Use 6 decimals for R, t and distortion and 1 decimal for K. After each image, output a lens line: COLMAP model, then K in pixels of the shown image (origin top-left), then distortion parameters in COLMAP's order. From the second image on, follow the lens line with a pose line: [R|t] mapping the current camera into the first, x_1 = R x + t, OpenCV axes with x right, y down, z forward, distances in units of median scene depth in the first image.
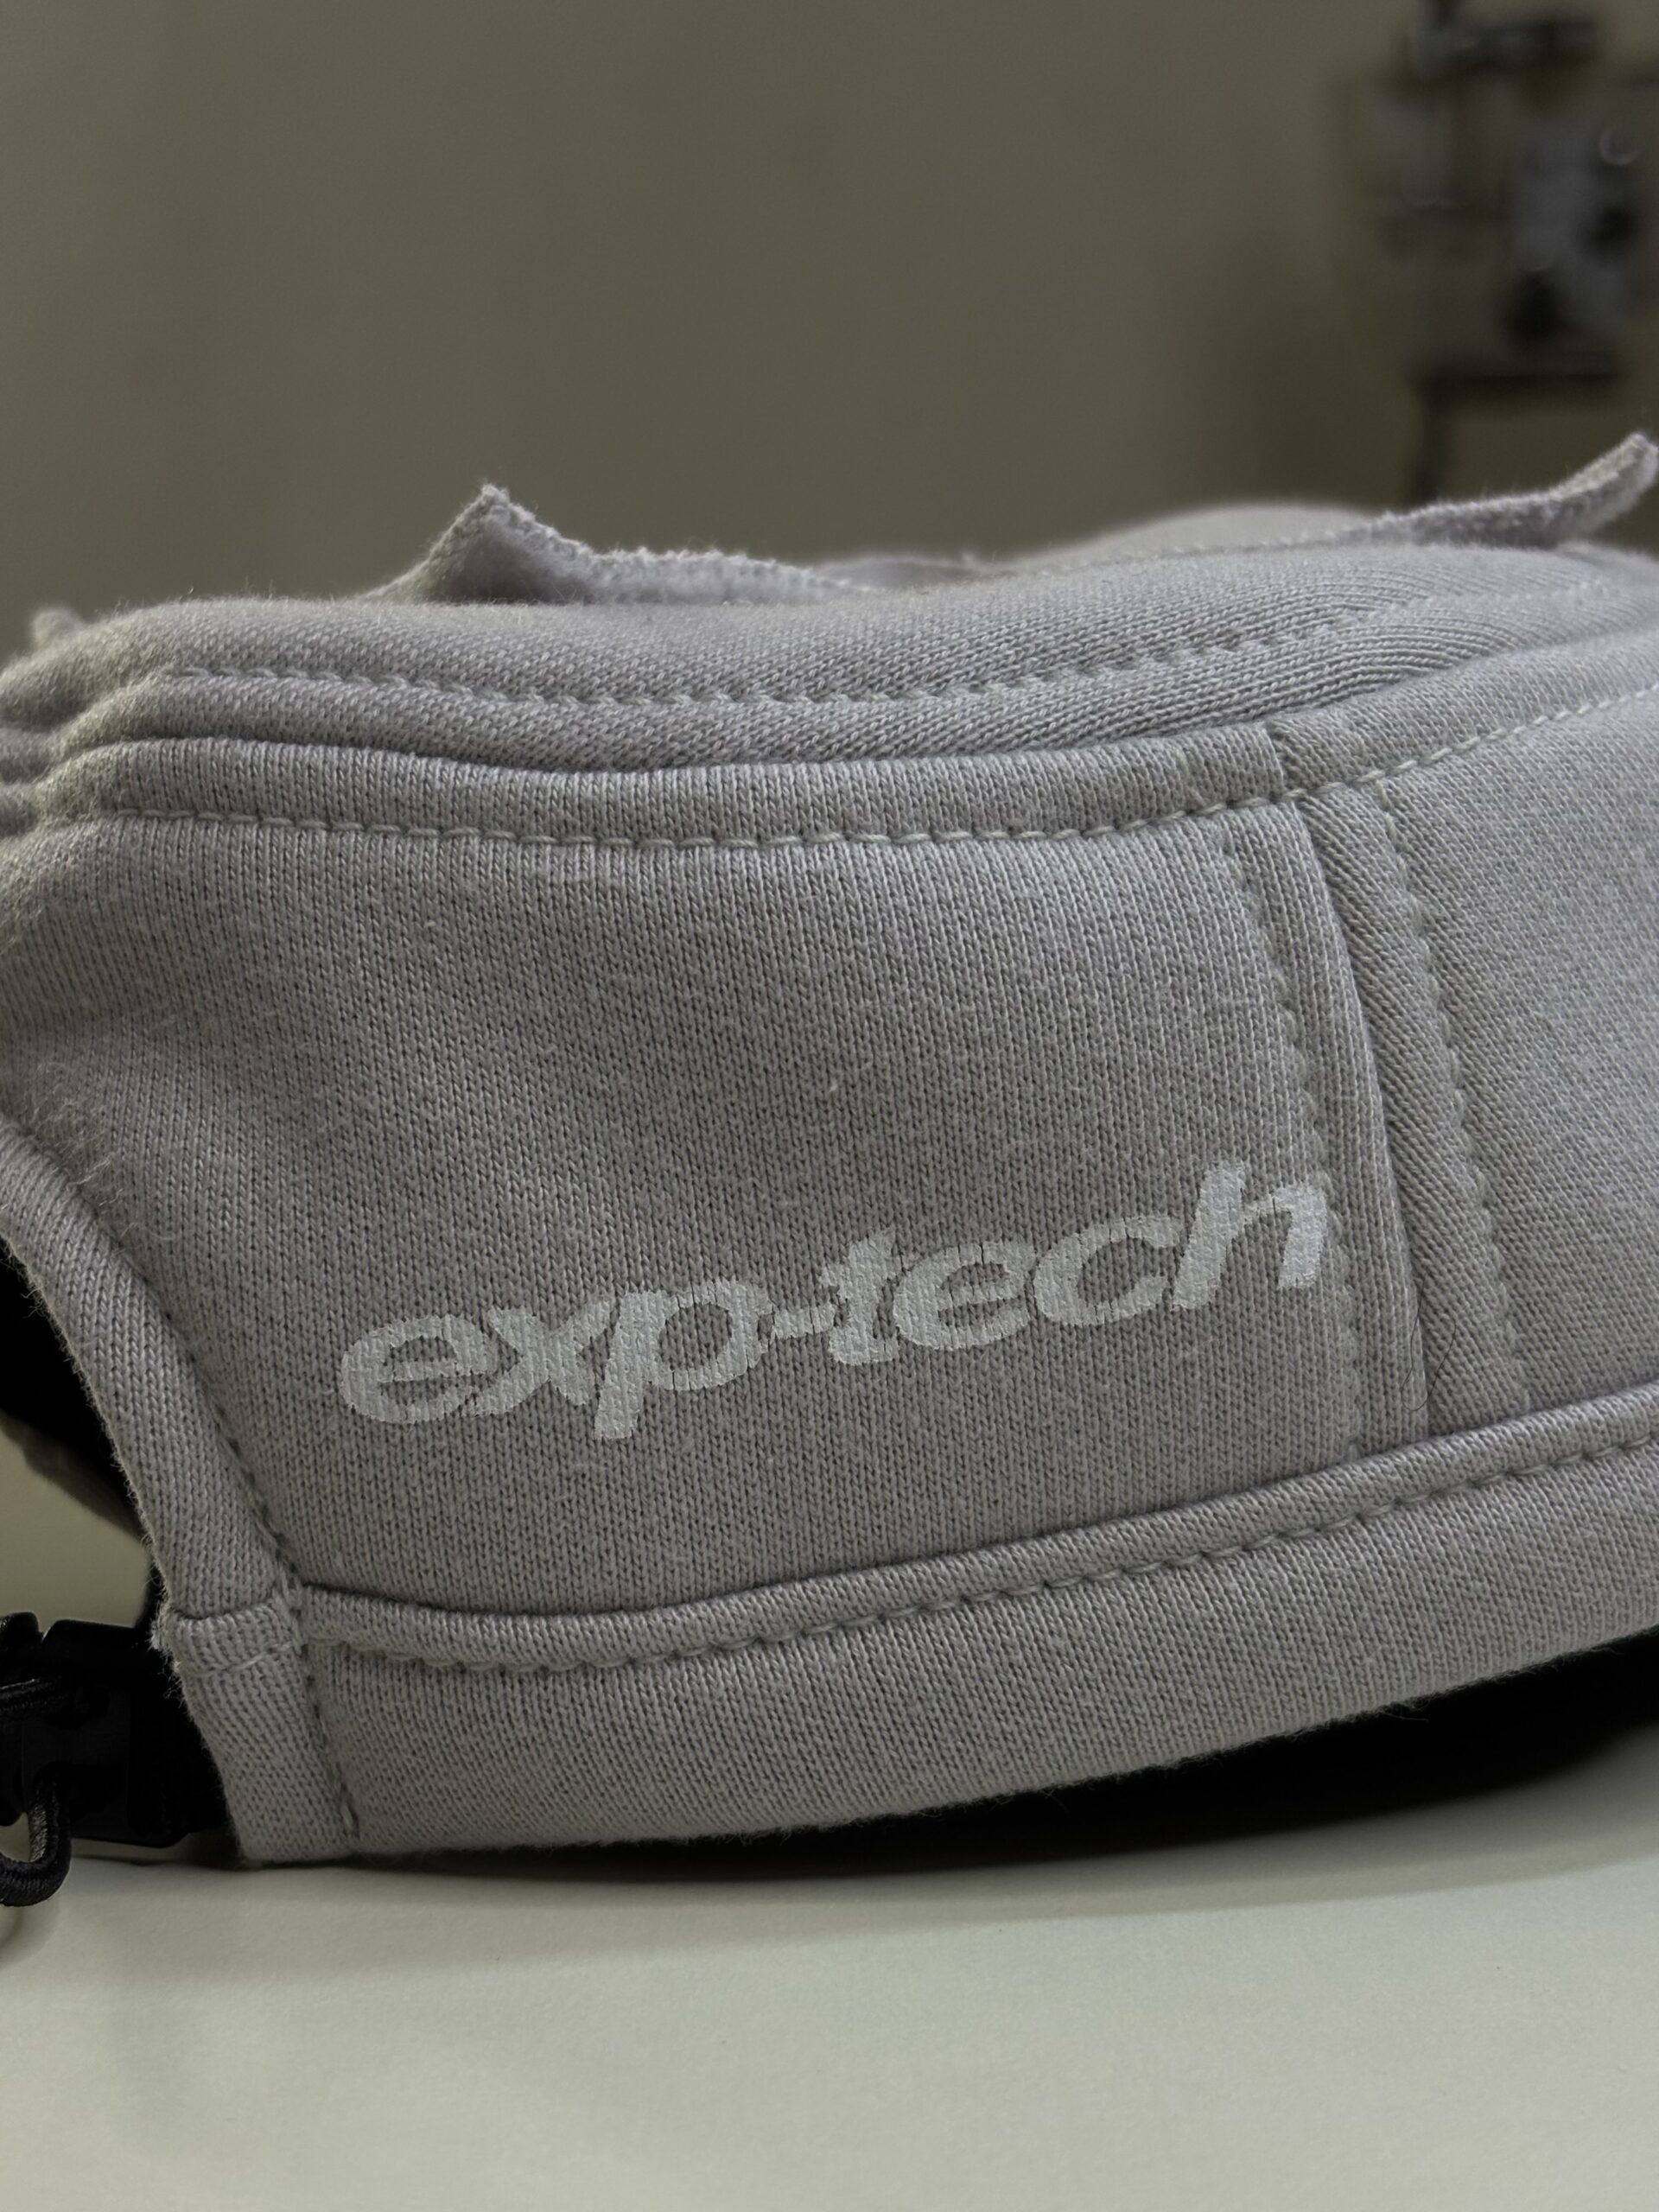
lens RADIAL K [[3294.6, 0, 829.5], [0, 3294.6, 1106.0], [0, 0, 1]] dist [0.009348, -0.010899]
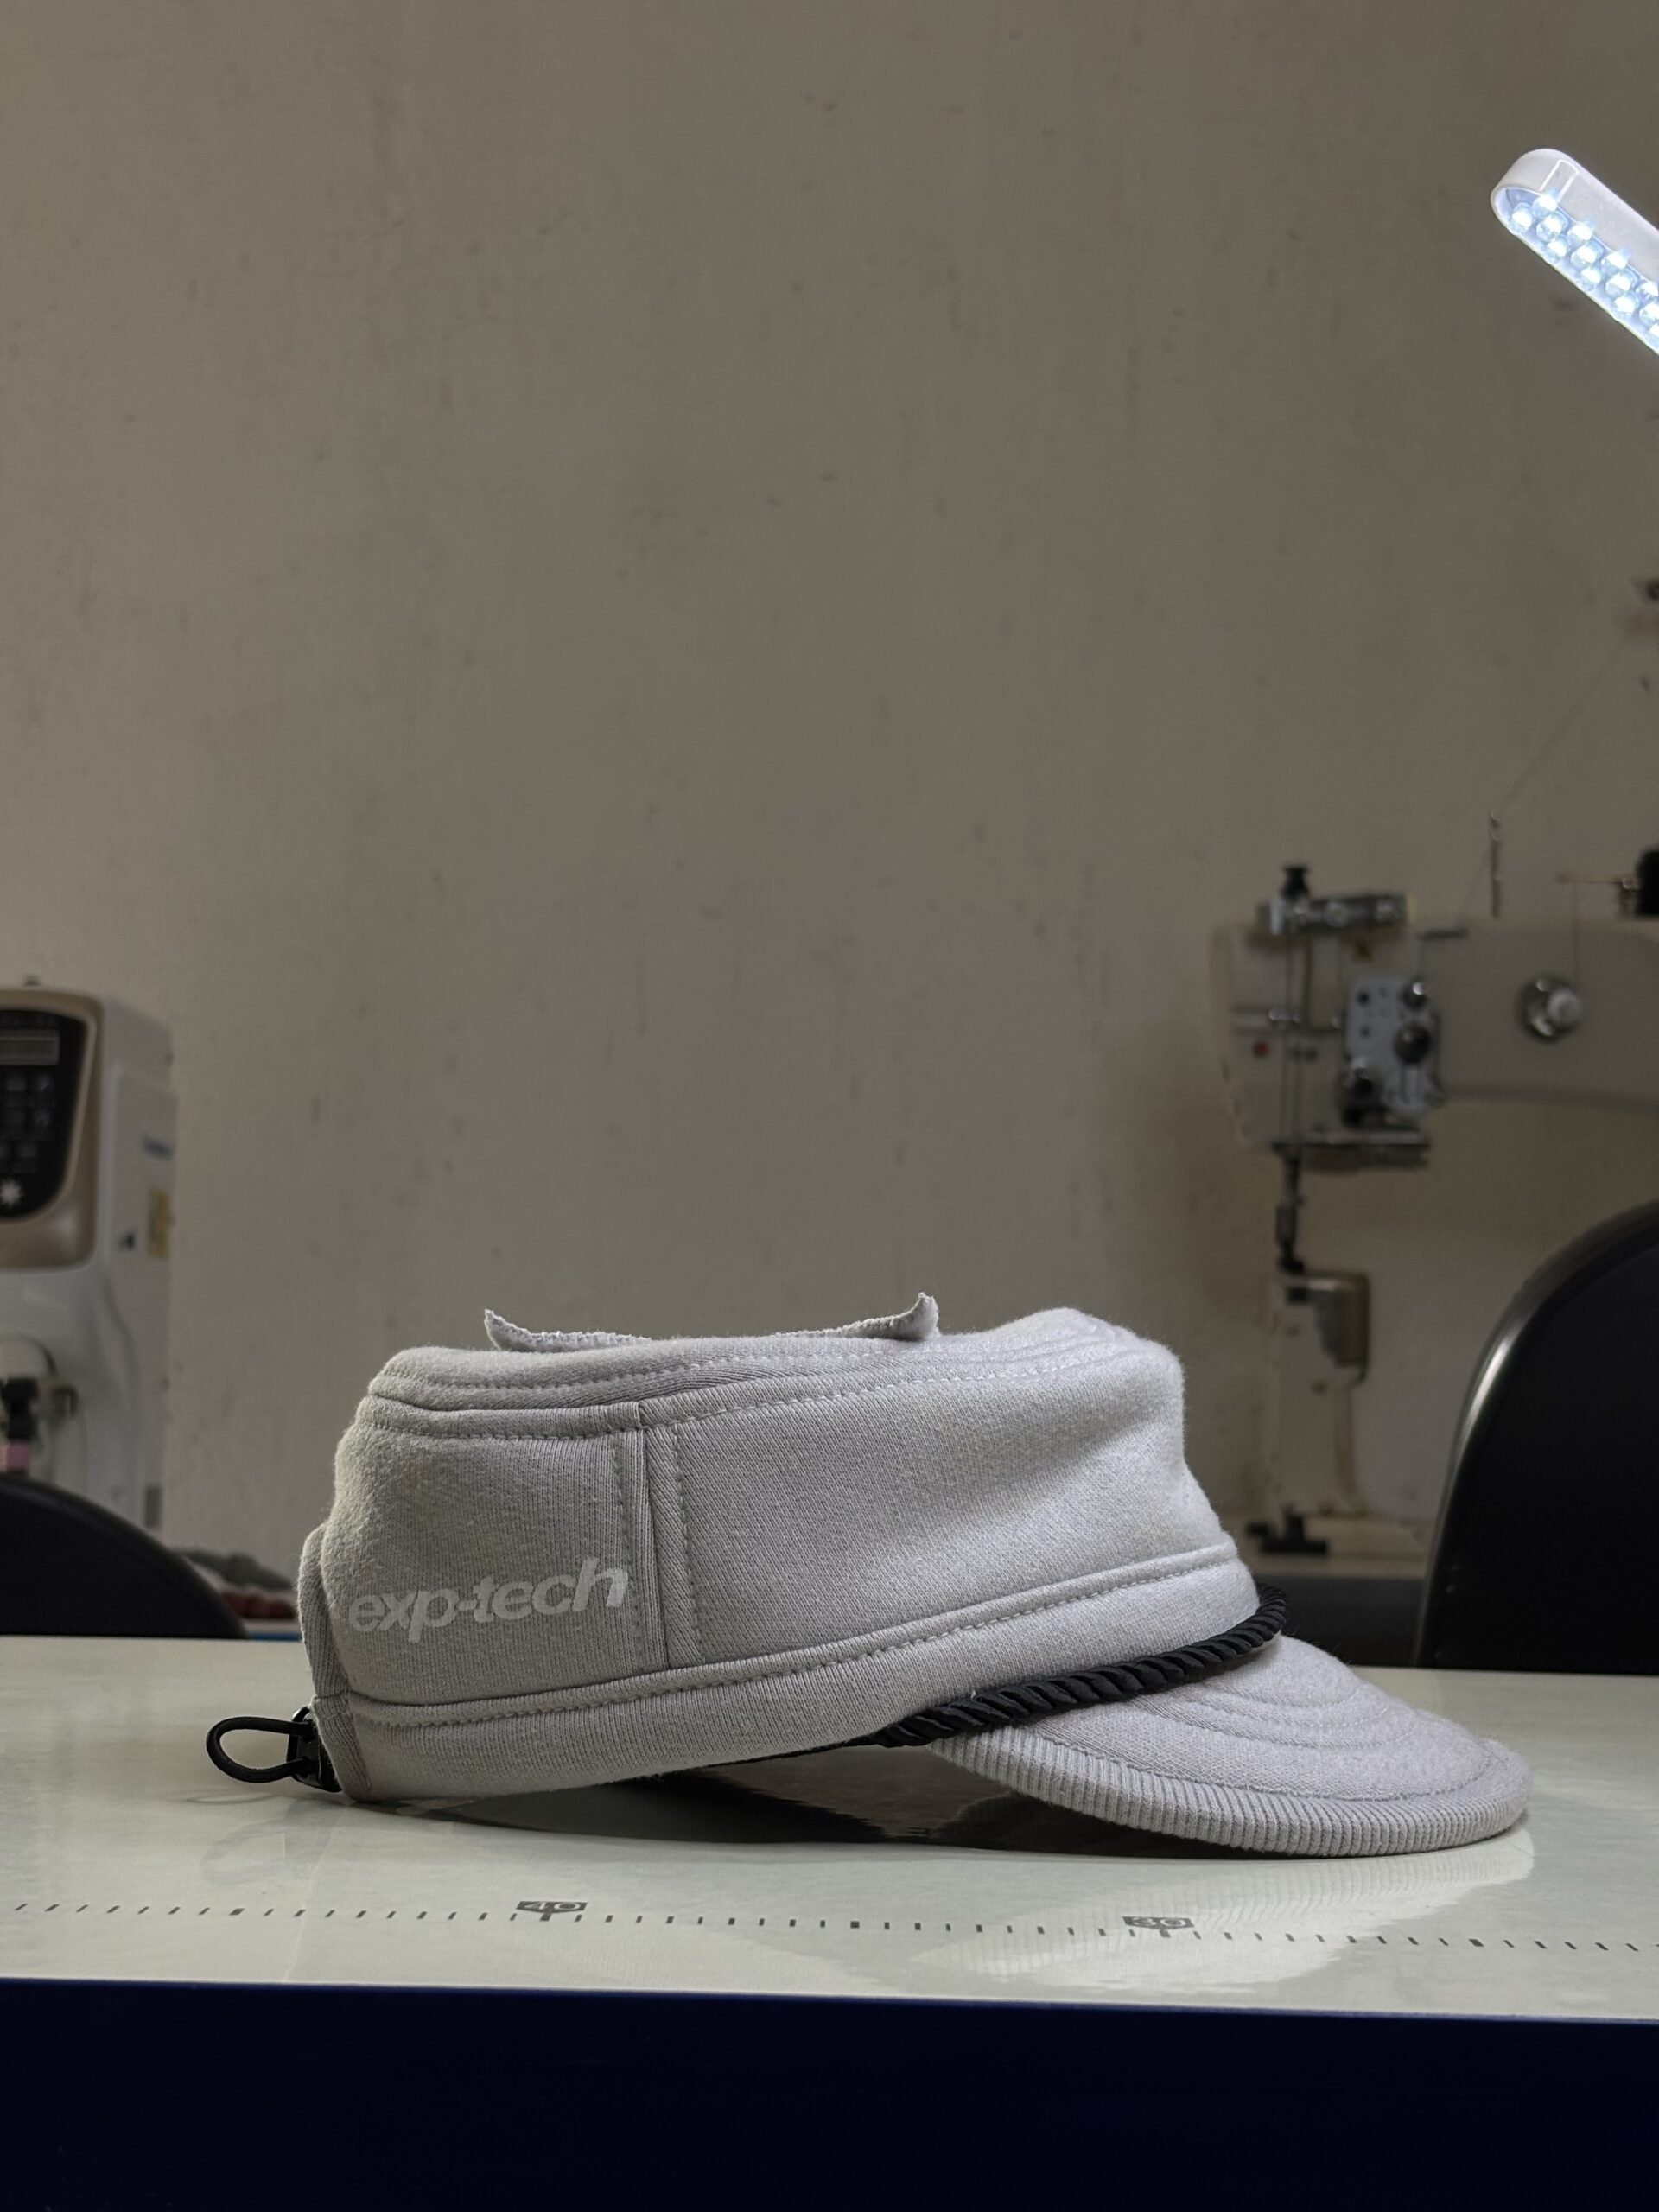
lens RADIAL K [[3294.6, 0, 829.5], [0, 3294.6, 1106.0], [0, 0, 1]] dist [0.009348, -0.010899]
pose [[0.814469, -0.022602, -0.579767, 1.905696], [-0.094395, 0.980766, -0.170842, 0.098519], [0.572477, 0.193873, 0.796670, -1.175349]]
